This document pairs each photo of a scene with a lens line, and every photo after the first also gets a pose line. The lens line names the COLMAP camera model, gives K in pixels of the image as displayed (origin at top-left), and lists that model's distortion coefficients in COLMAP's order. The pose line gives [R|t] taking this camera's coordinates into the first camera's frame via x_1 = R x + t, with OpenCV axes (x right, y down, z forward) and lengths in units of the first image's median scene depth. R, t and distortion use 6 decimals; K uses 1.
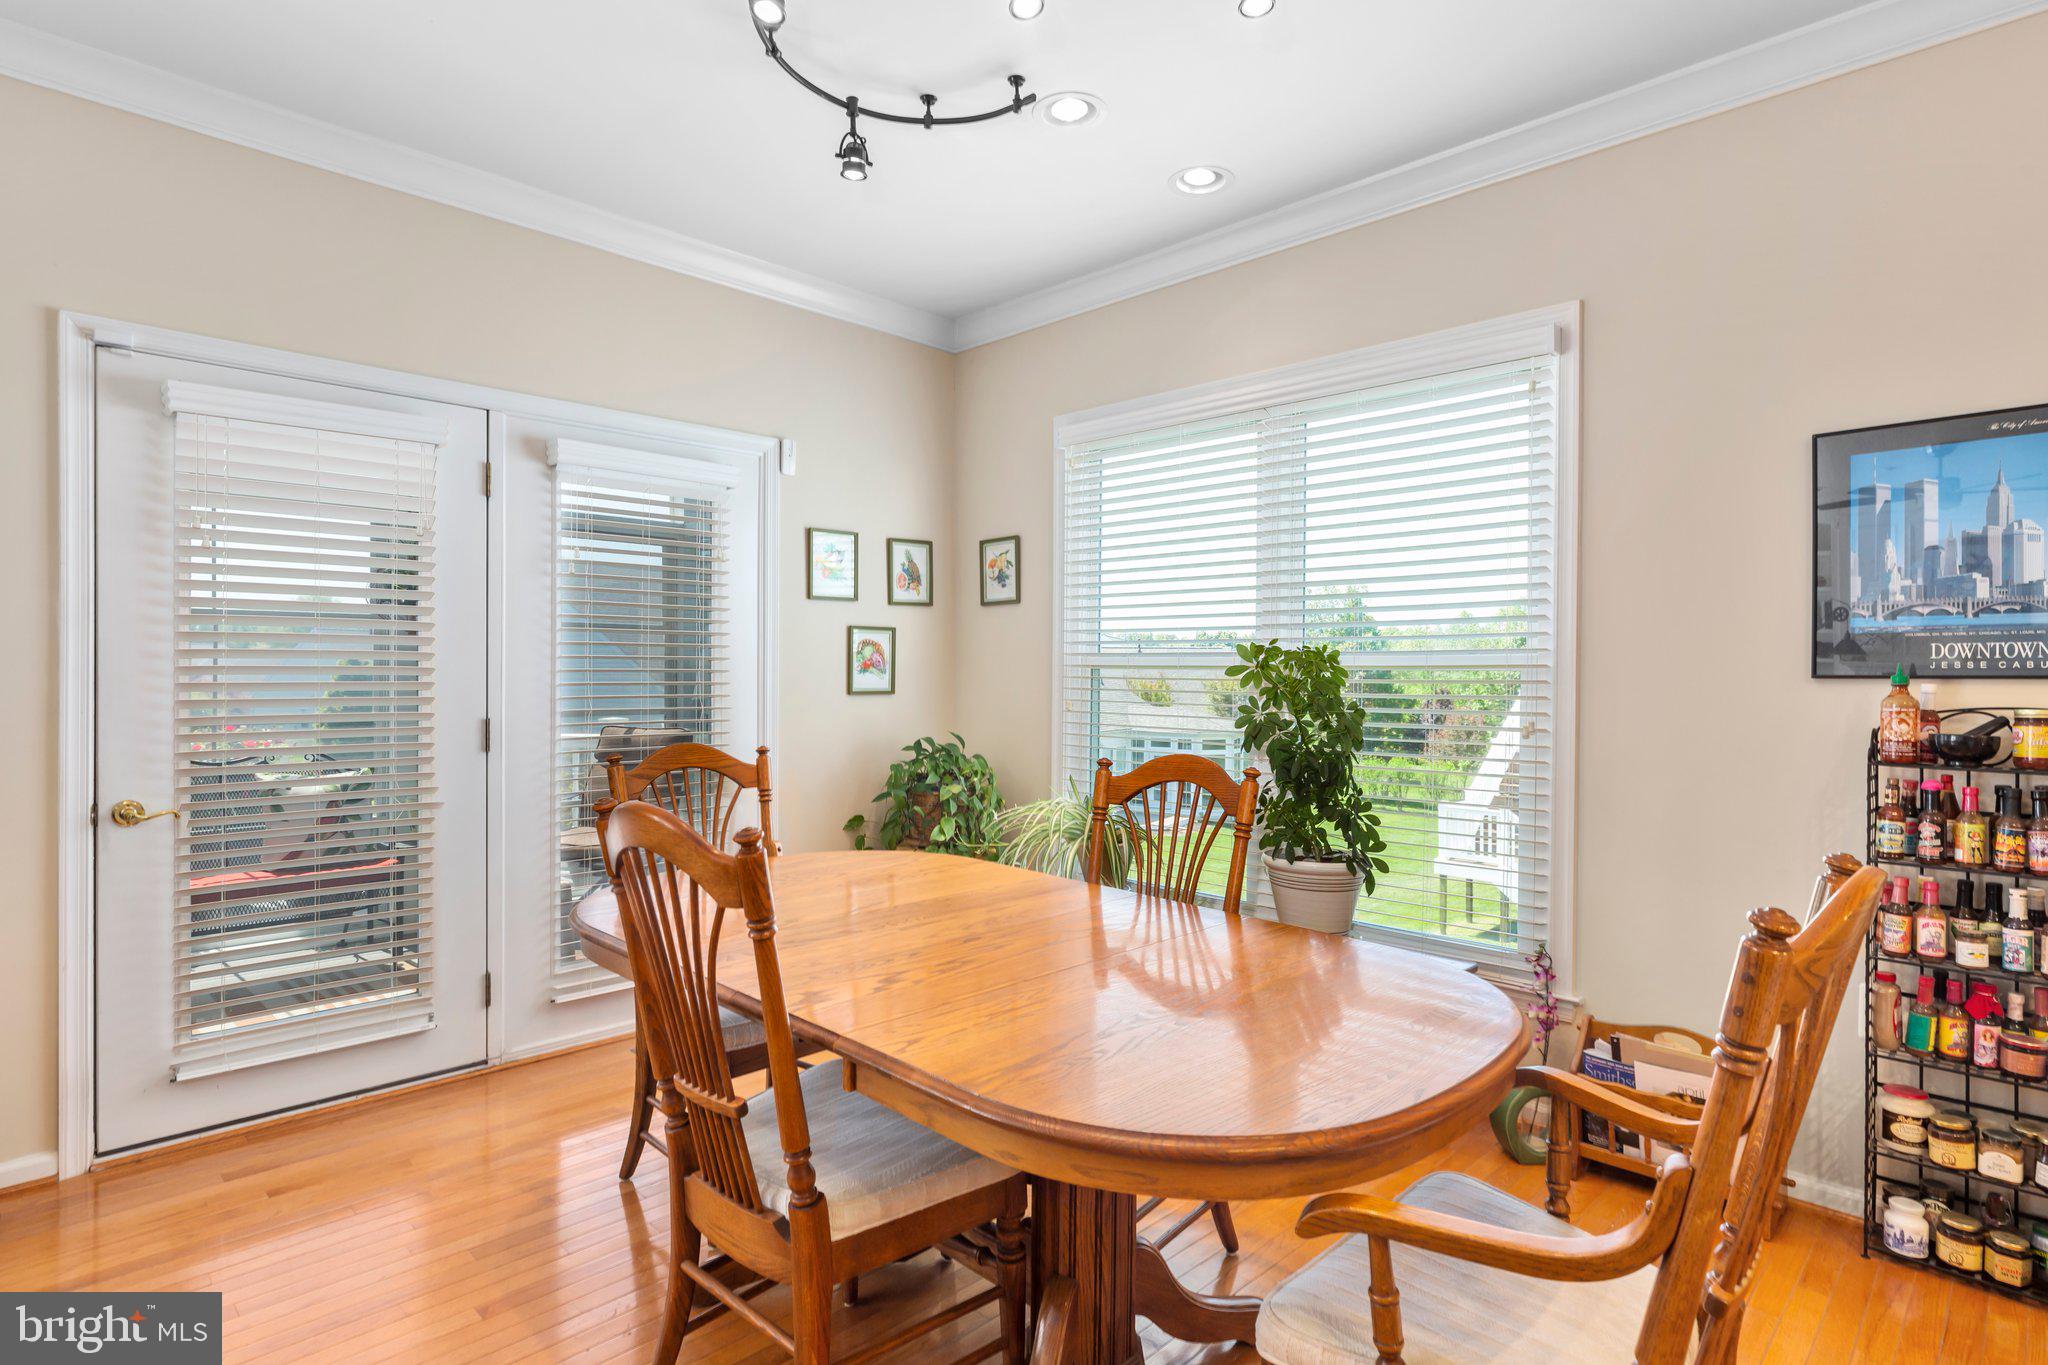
lens RADIAL K [[1068.6, 0, 1022.2], [0, 1068.6, 680.7], [0, 0, 1]] dist [0.004138, 0.000177]
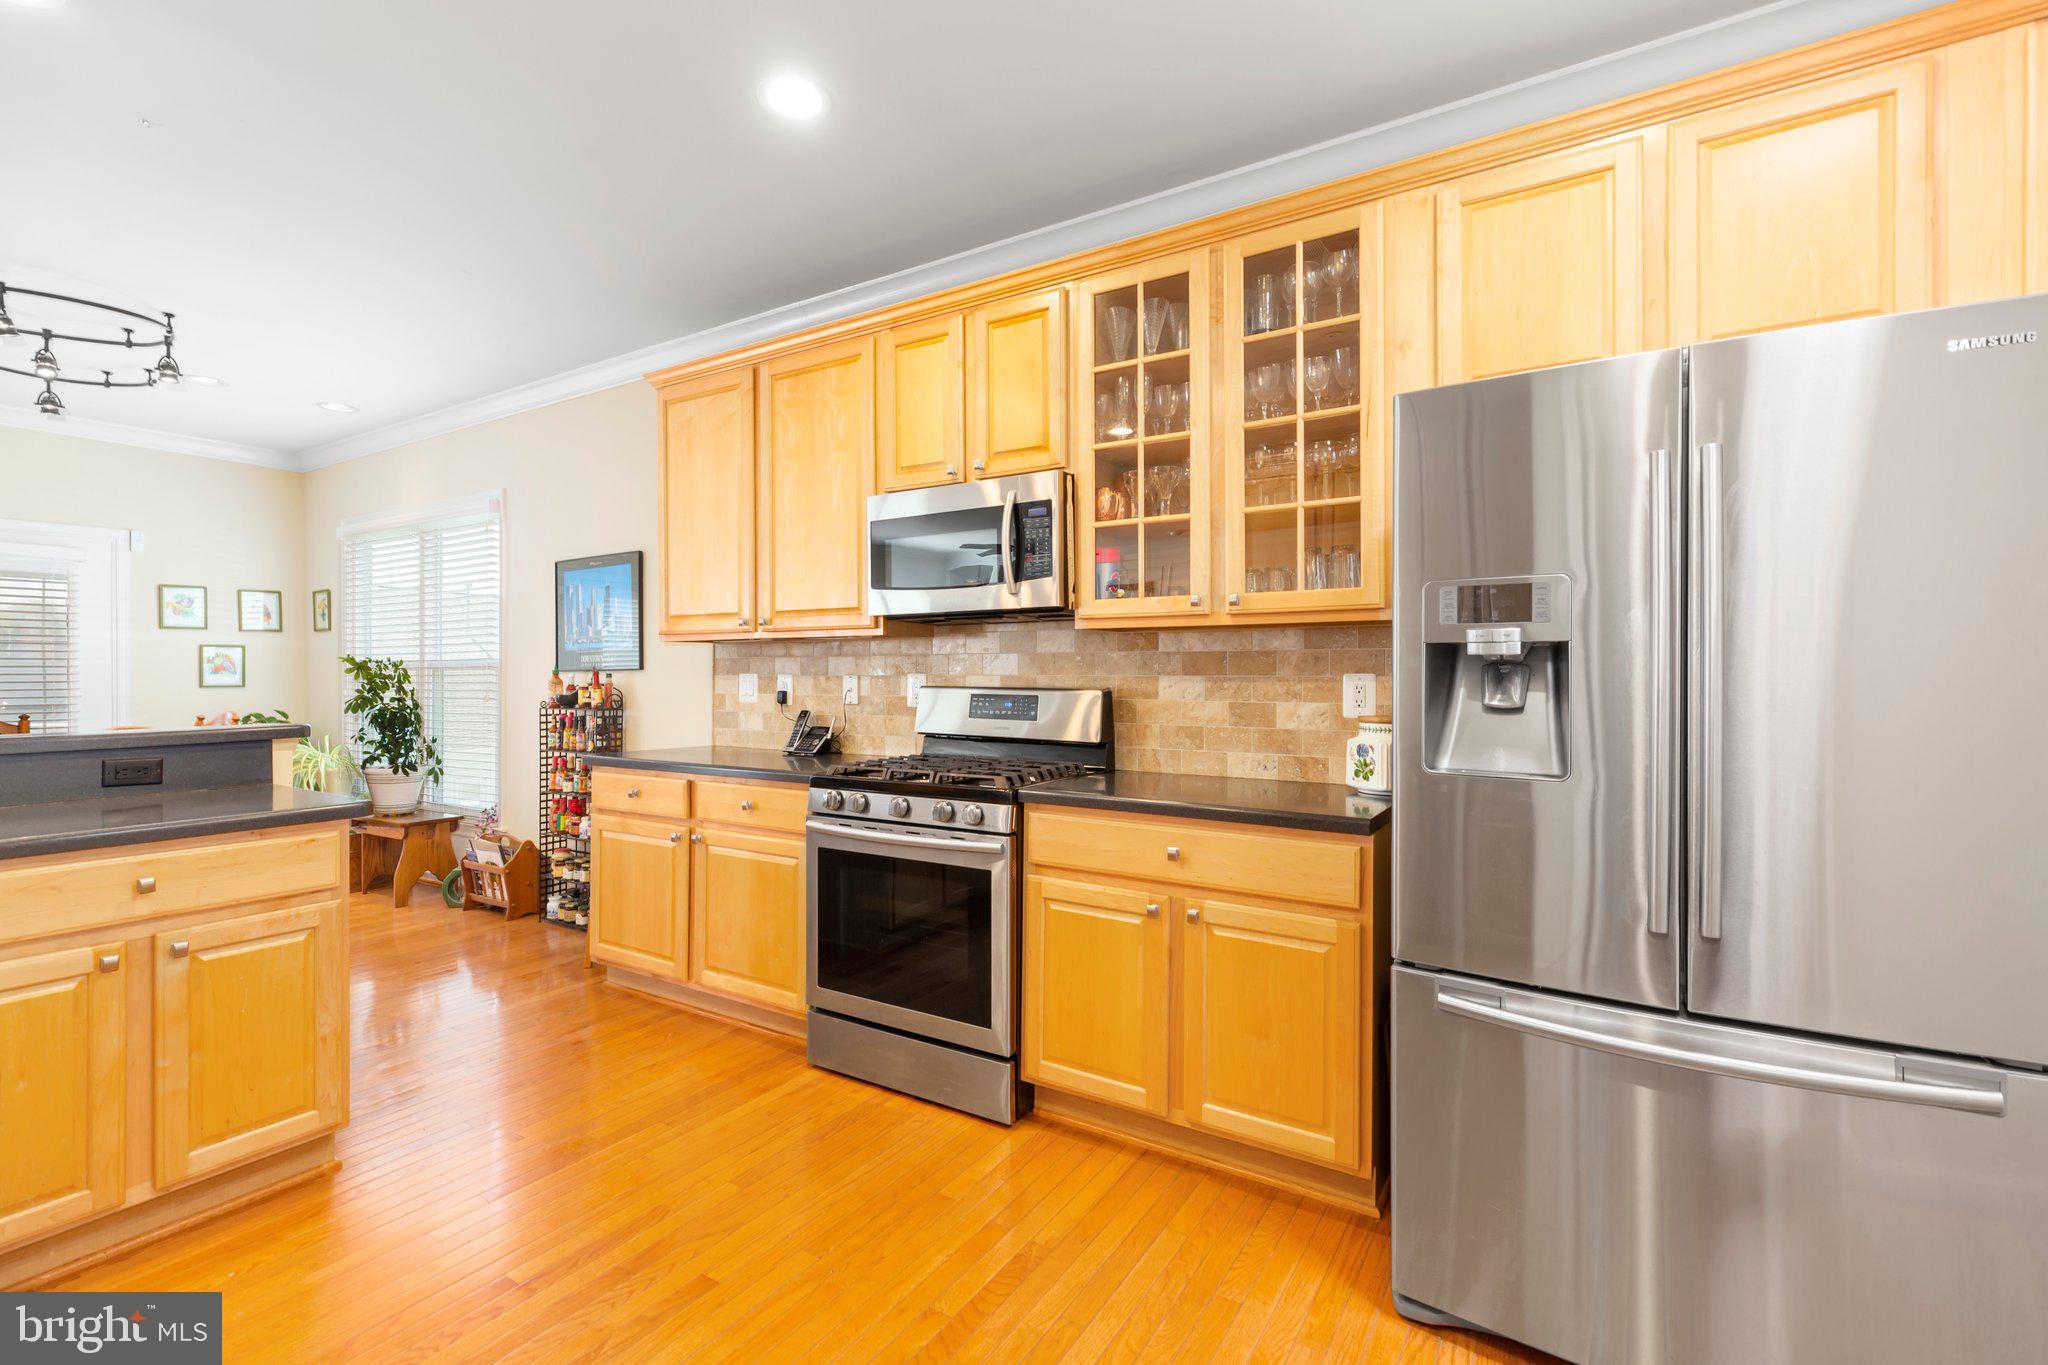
lens RADIAL K [[926.0, 0, 1036.5], [0, 926.0, 669.8], [0, 0, 1]] dist [-0.003662, 0.002594]
pose [[0.974679, -0.006558, 0.223512, 1.161927], [0.010037, 0.999846, -0.014429, 0.029277], [-0.223383, 0.016307, 0.974594, -0.980140]]
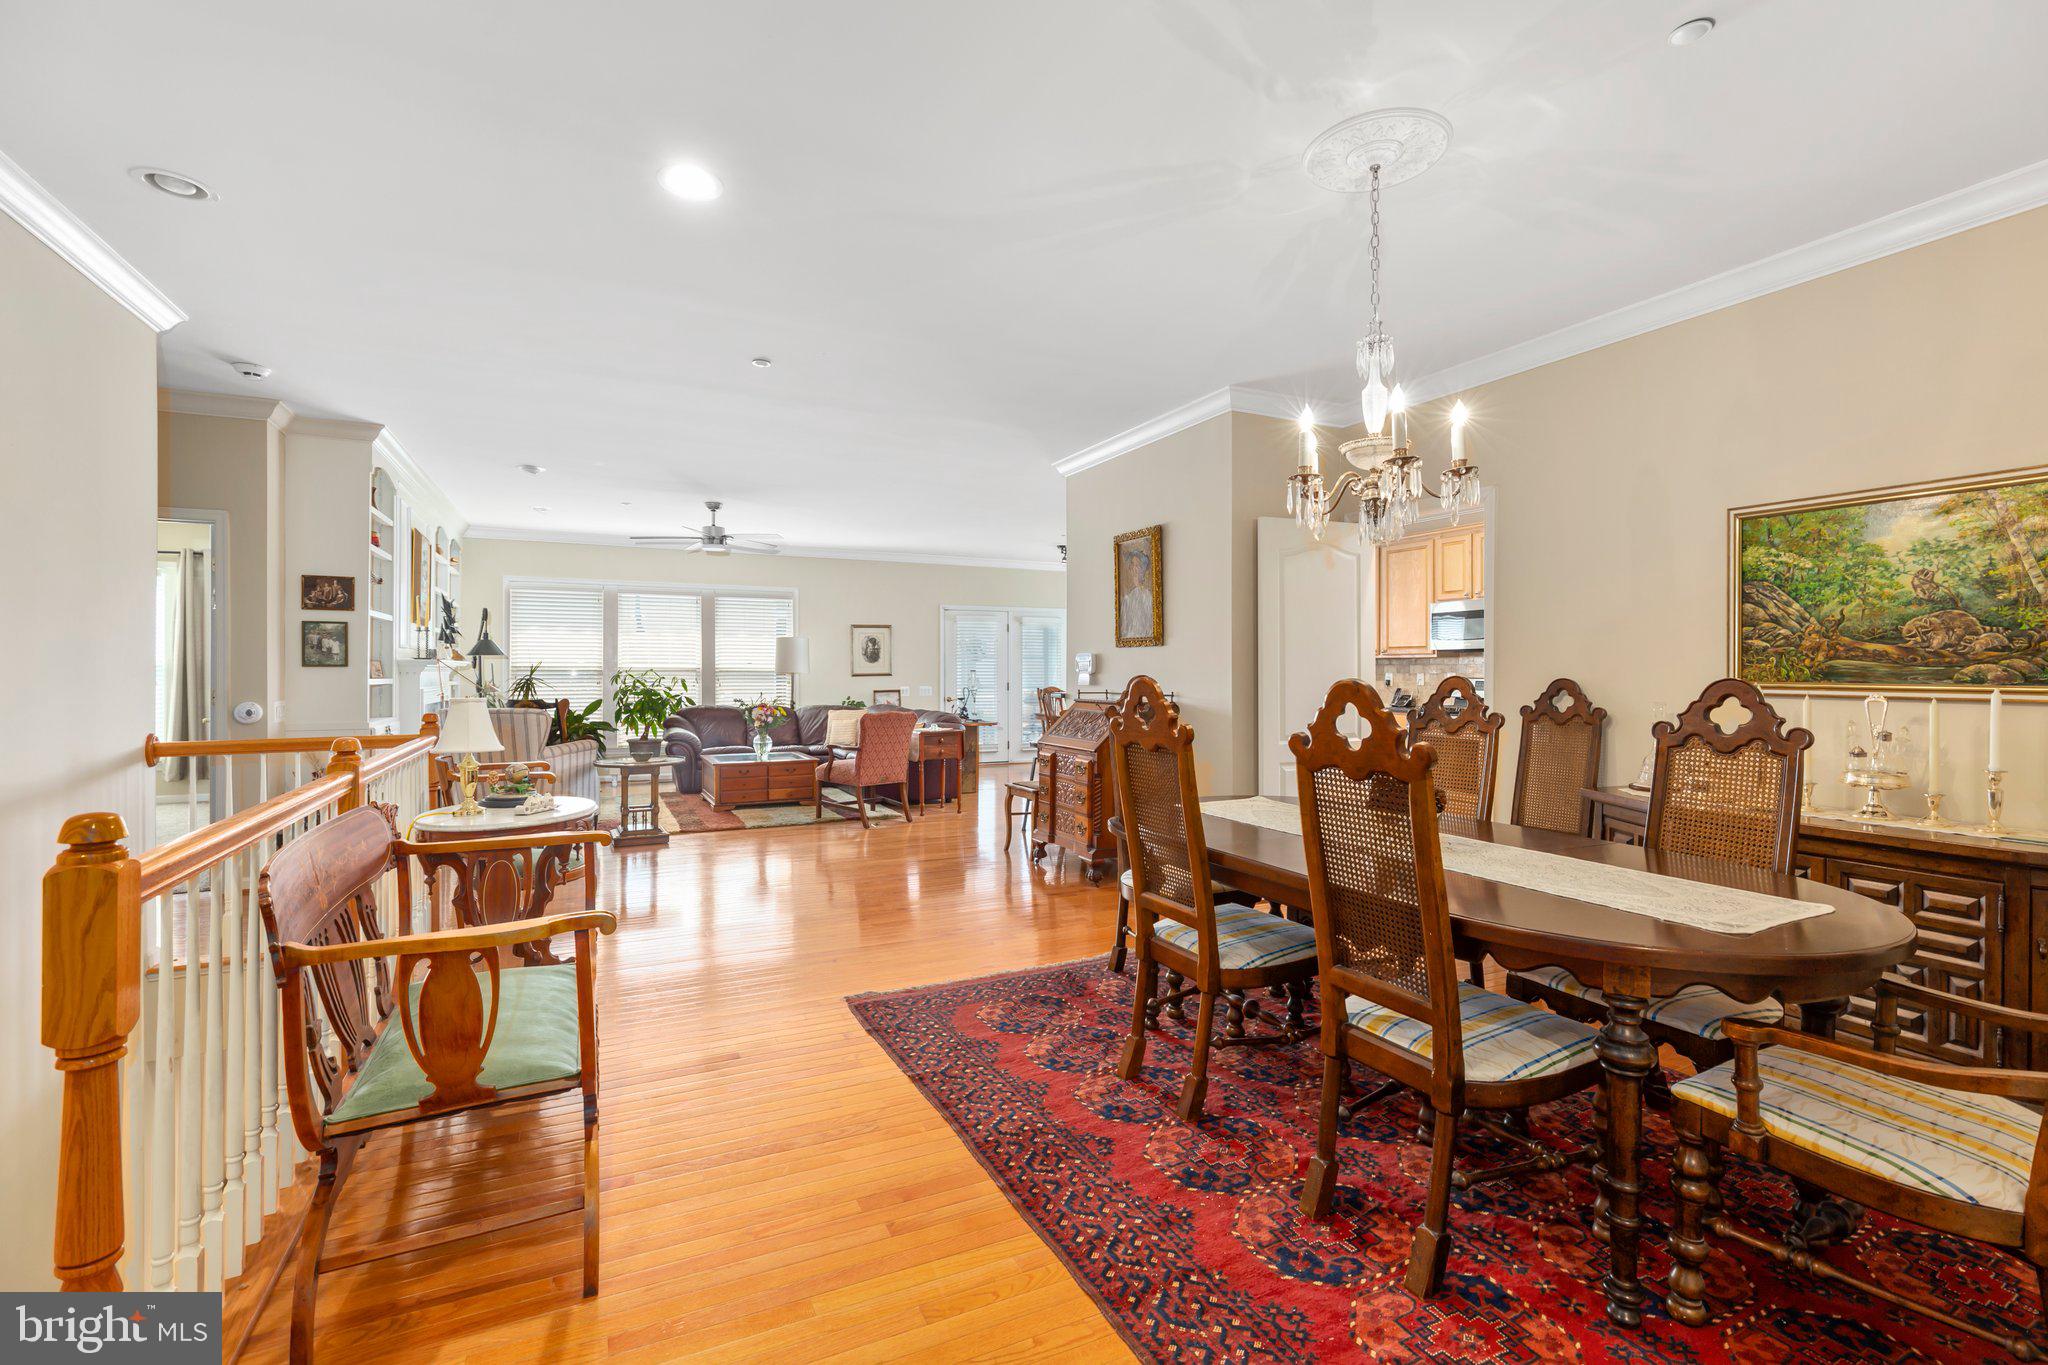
lens RADIAL K [[926.0, 0, 1020.2], [0, 926.0, 672.4], [0, 0, 1]] dist [-0.003662, 0.002594]
pose [[0.941817, -0.000941, -0.336125, 0.974944], [-0.005665, 0.999810, -0.018672, 0.078323], [0.336078, 0.019489, 0.941632, -3.032129]]
